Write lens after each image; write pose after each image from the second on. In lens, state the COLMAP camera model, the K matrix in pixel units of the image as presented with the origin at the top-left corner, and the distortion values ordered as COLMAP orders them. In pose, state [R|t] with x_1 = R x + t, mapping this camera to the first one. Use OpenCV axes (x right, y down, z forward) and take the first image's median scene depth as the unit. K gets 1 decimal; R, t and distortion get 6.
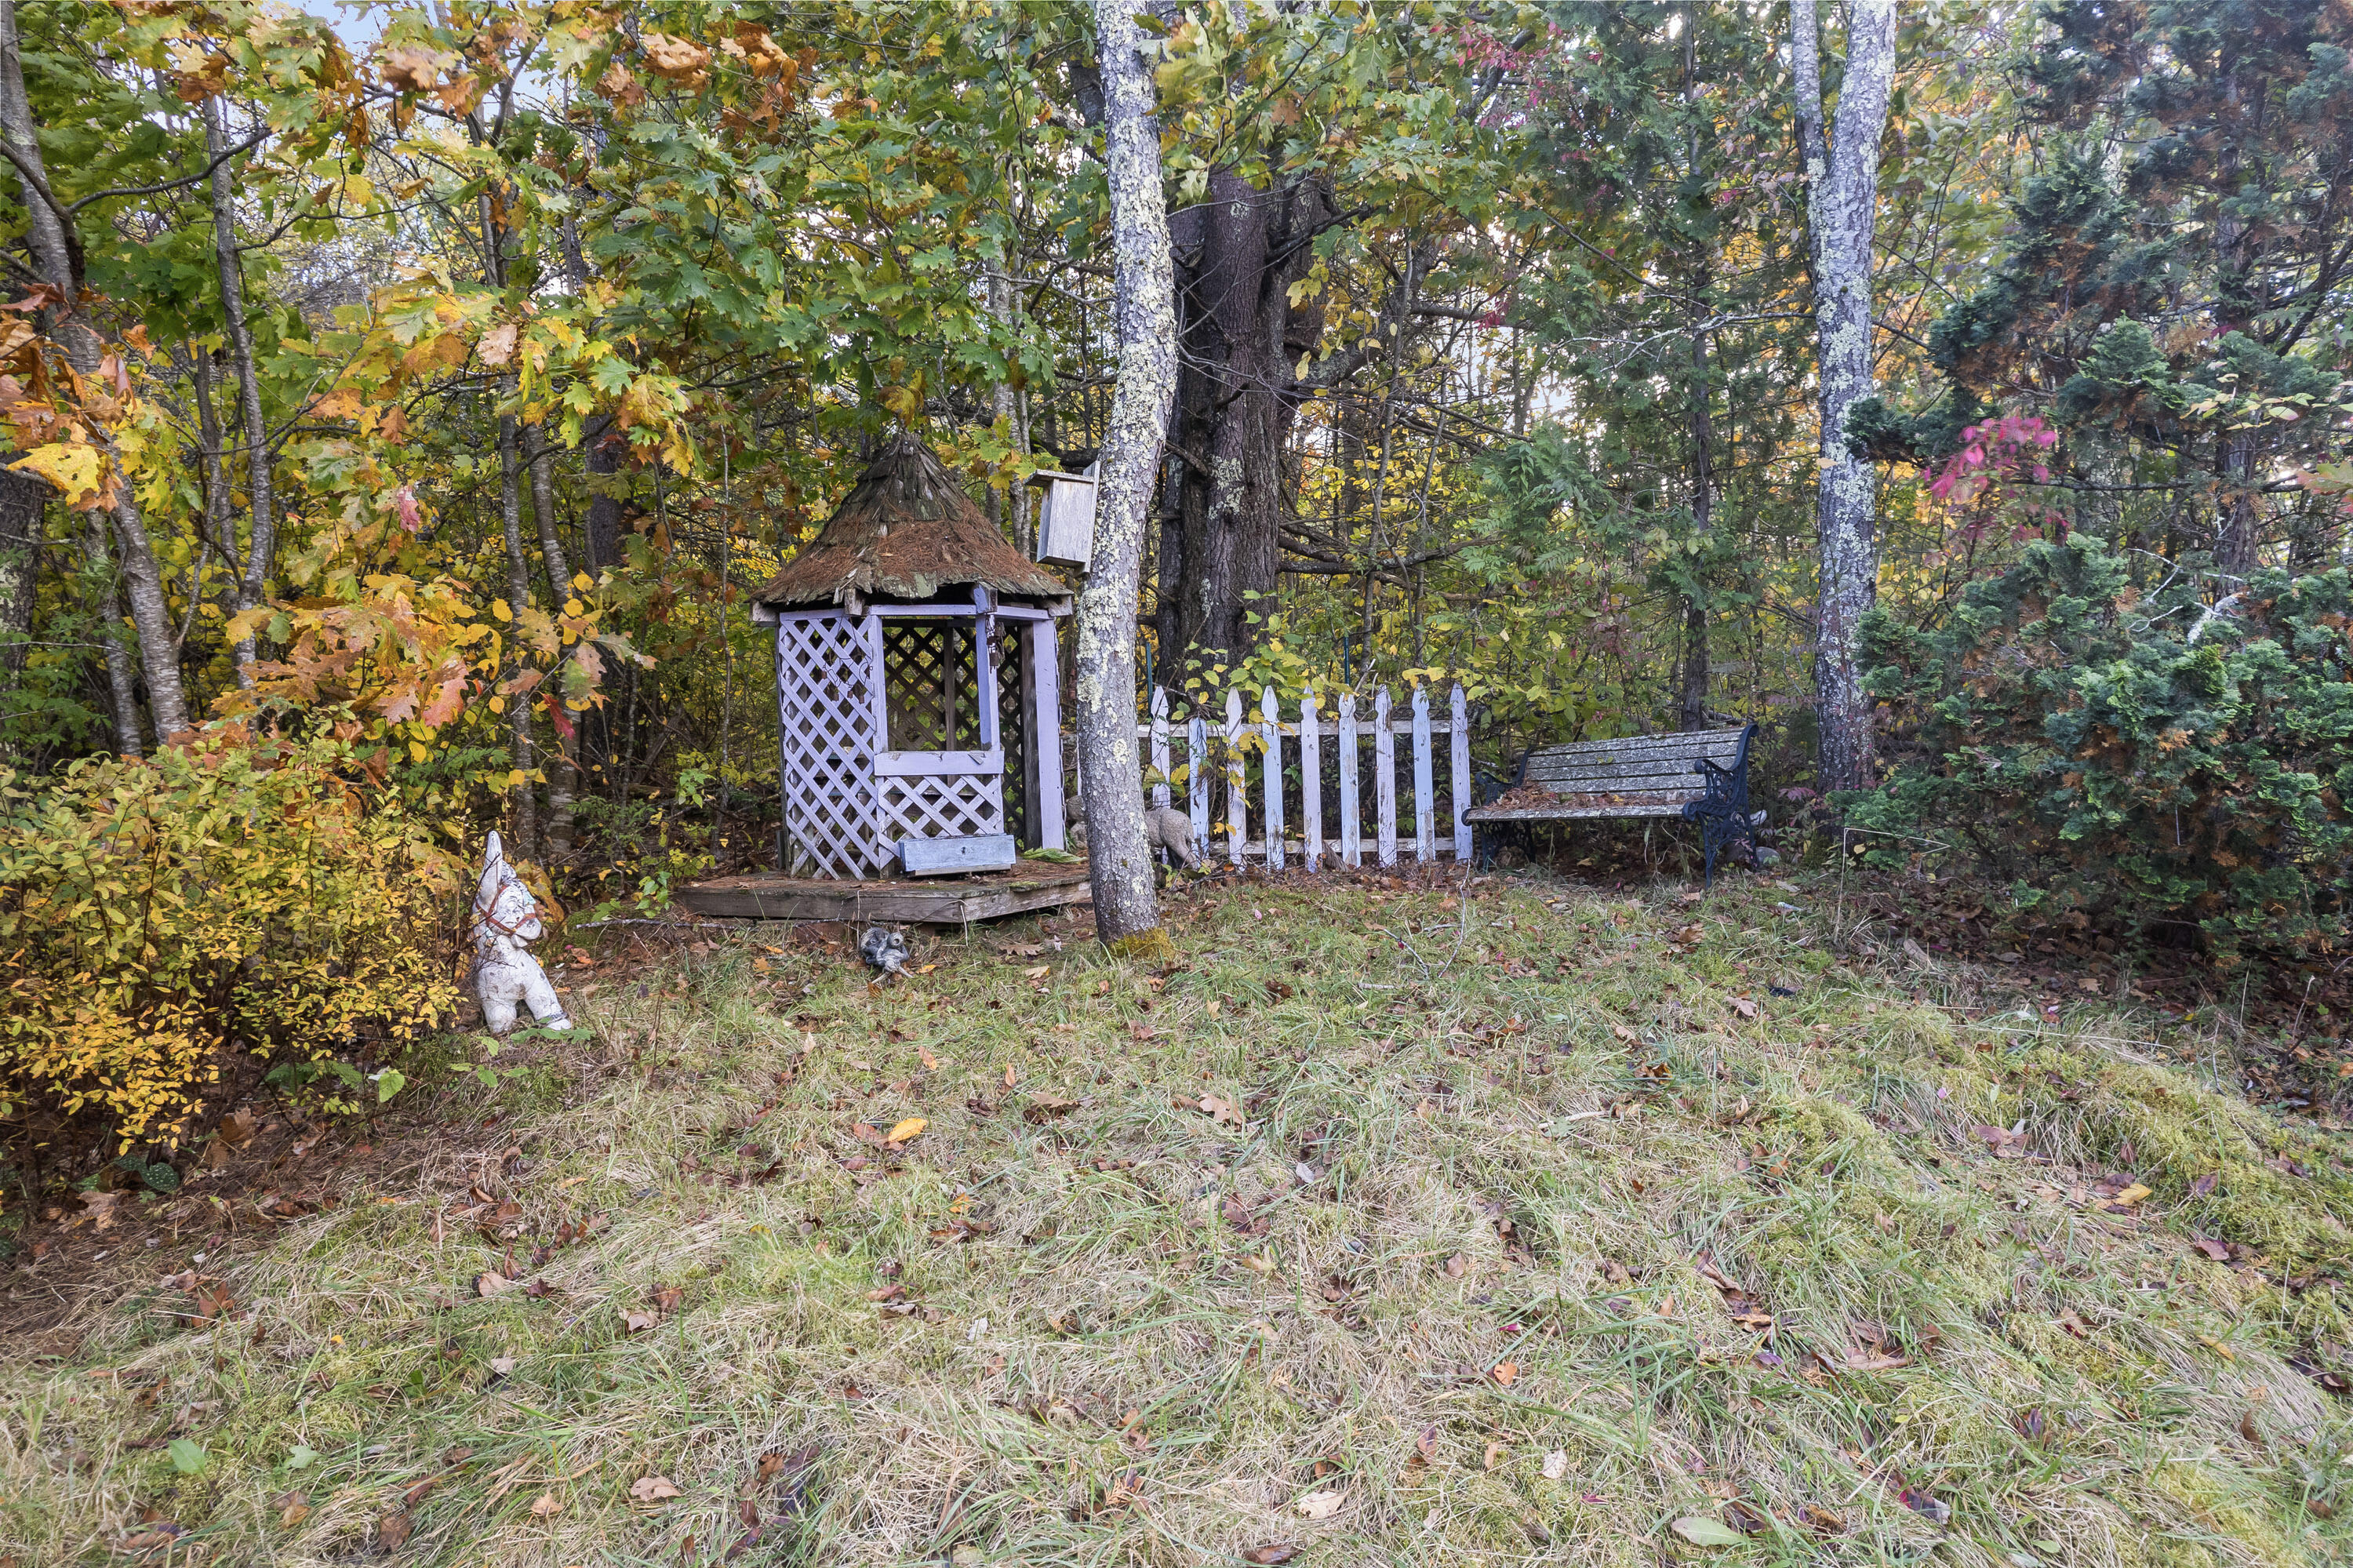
lens RADIAL K [[1523.0, 0, 1176.5], [0, 1523.0, 784.0], [0, 0, 1]] dist [-0.061557, 0.055670]
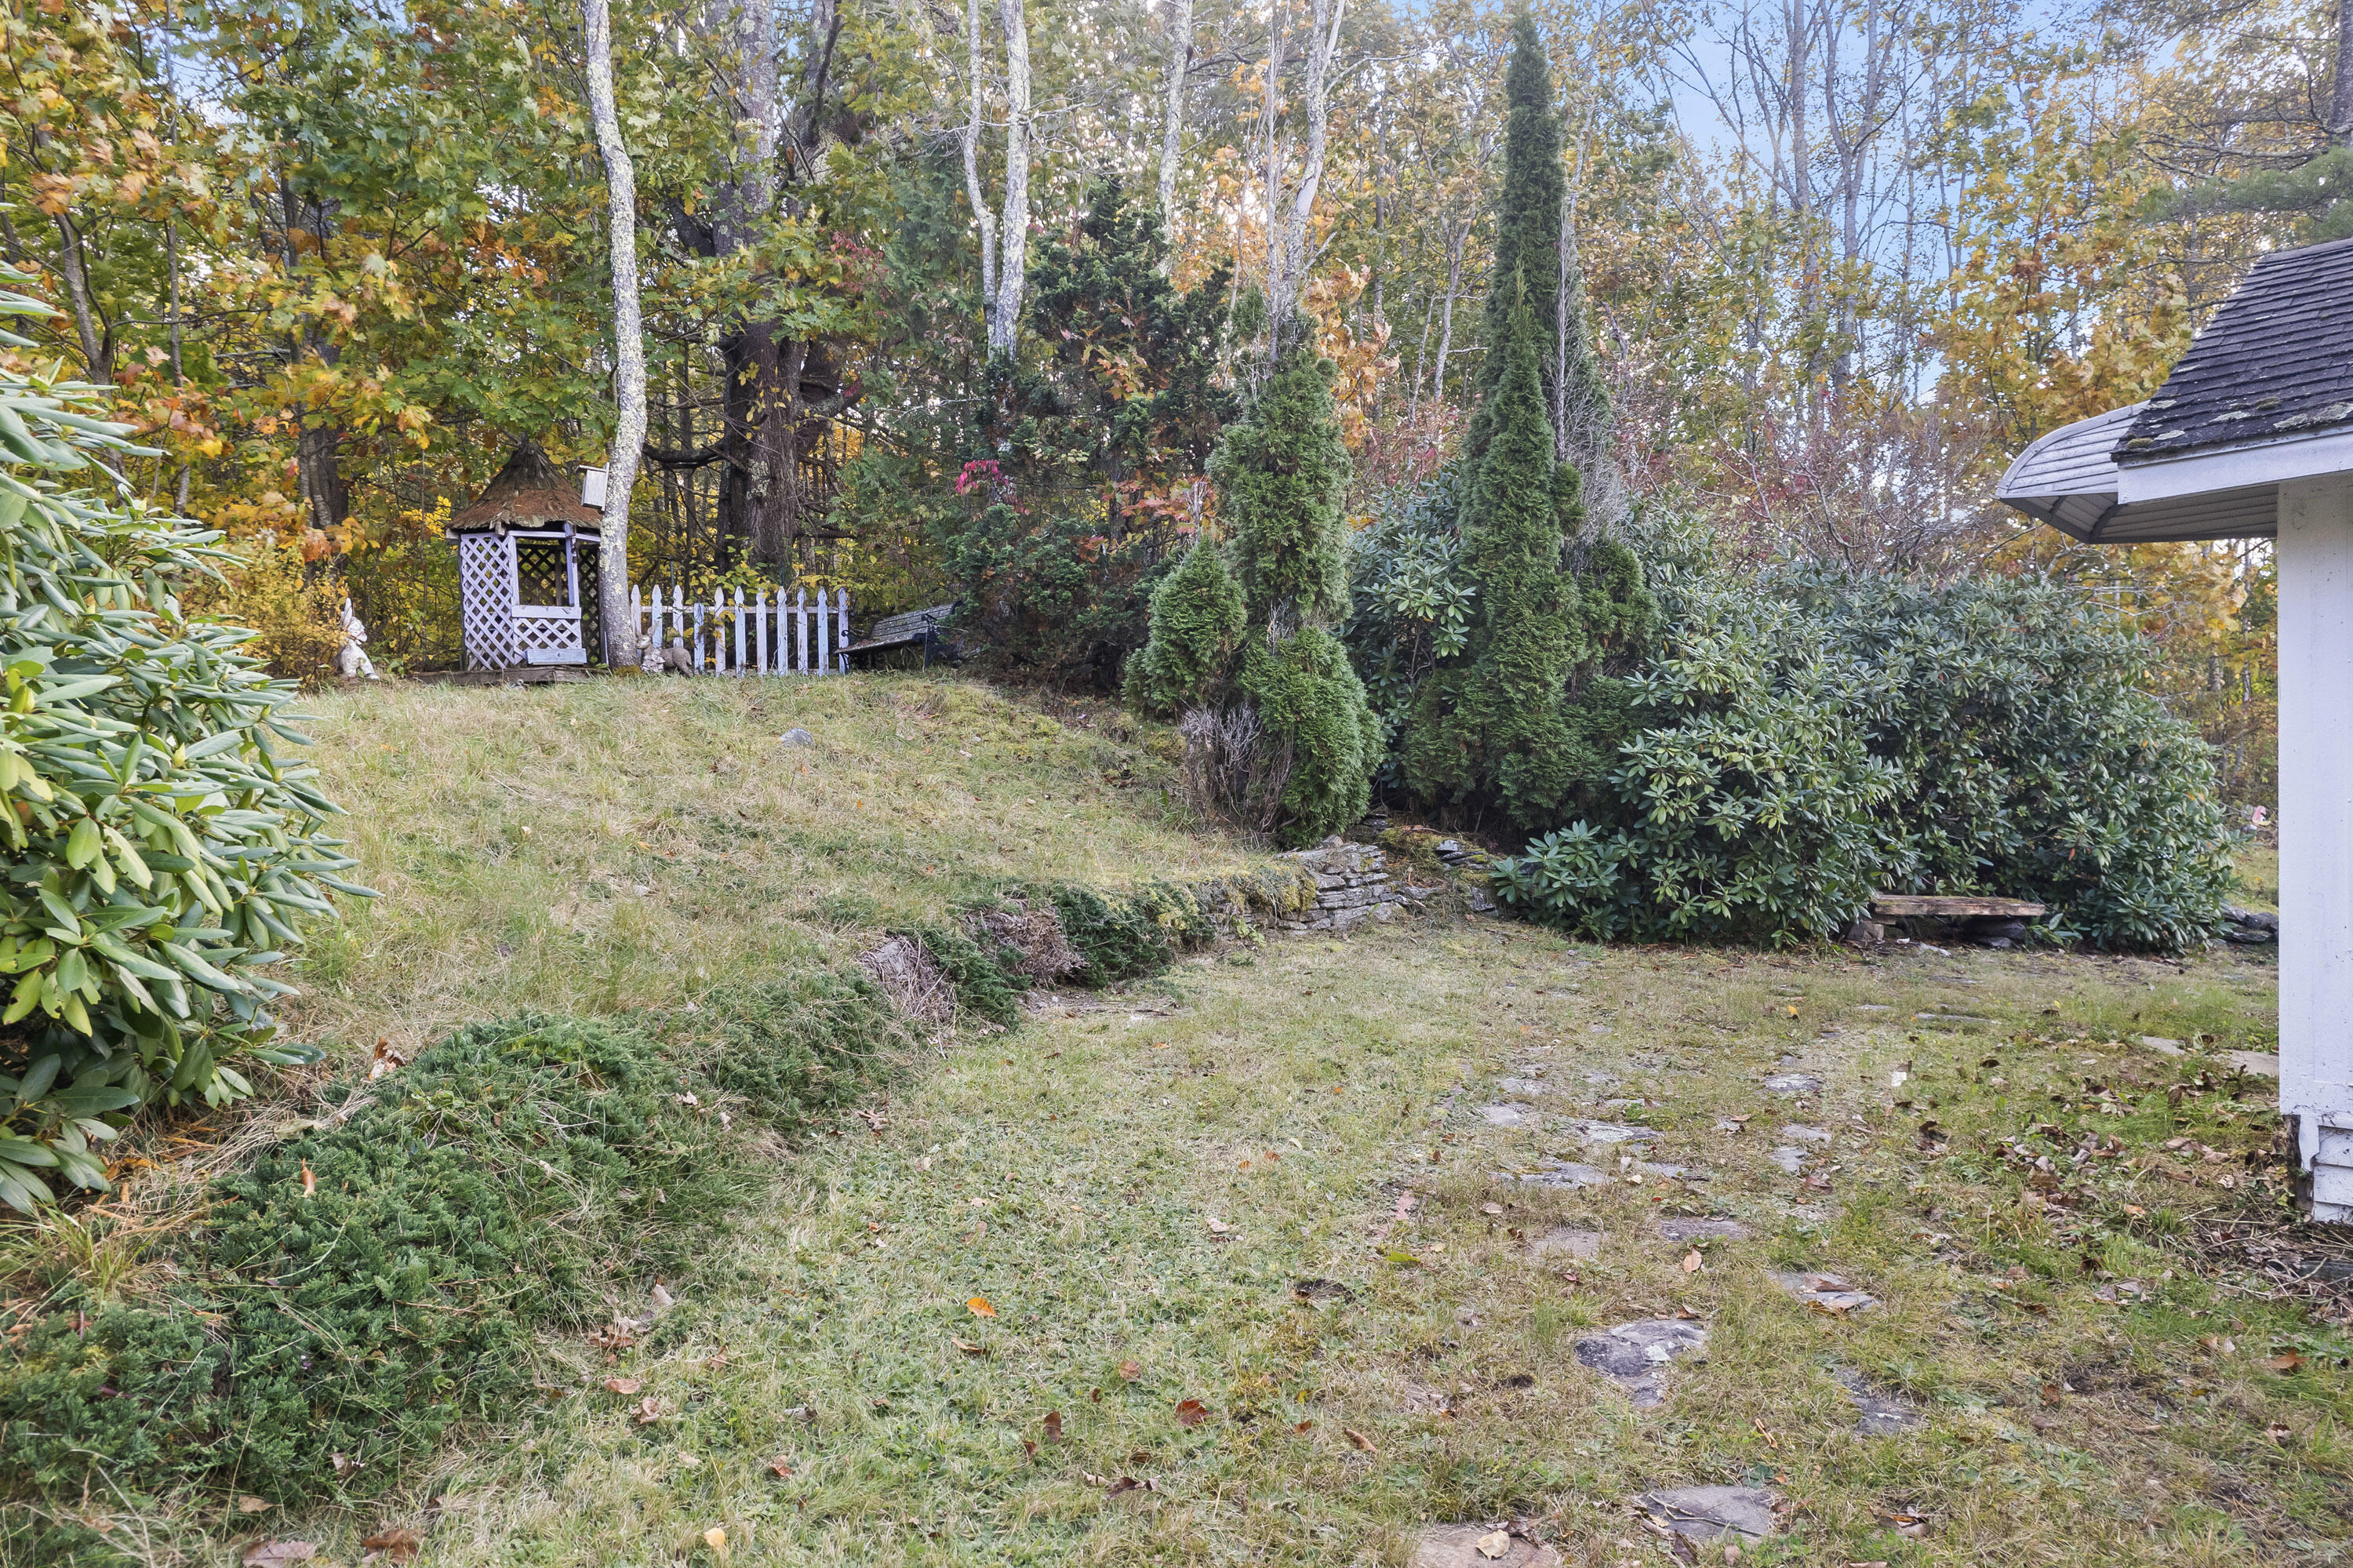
lens RADIAL K [[1530.0, 0, 1165.6], [0, 1530.0, 816.0], [0, 0, 1]] dist [-0.078708, 0.095582]
pose [[0.982279, -0.003788, 0.187384, 0.263659], [0.000323, 0.999829, 0.018517, 0.213758], [-0.187422, -0.018128, 0.982112, -1.083017]]
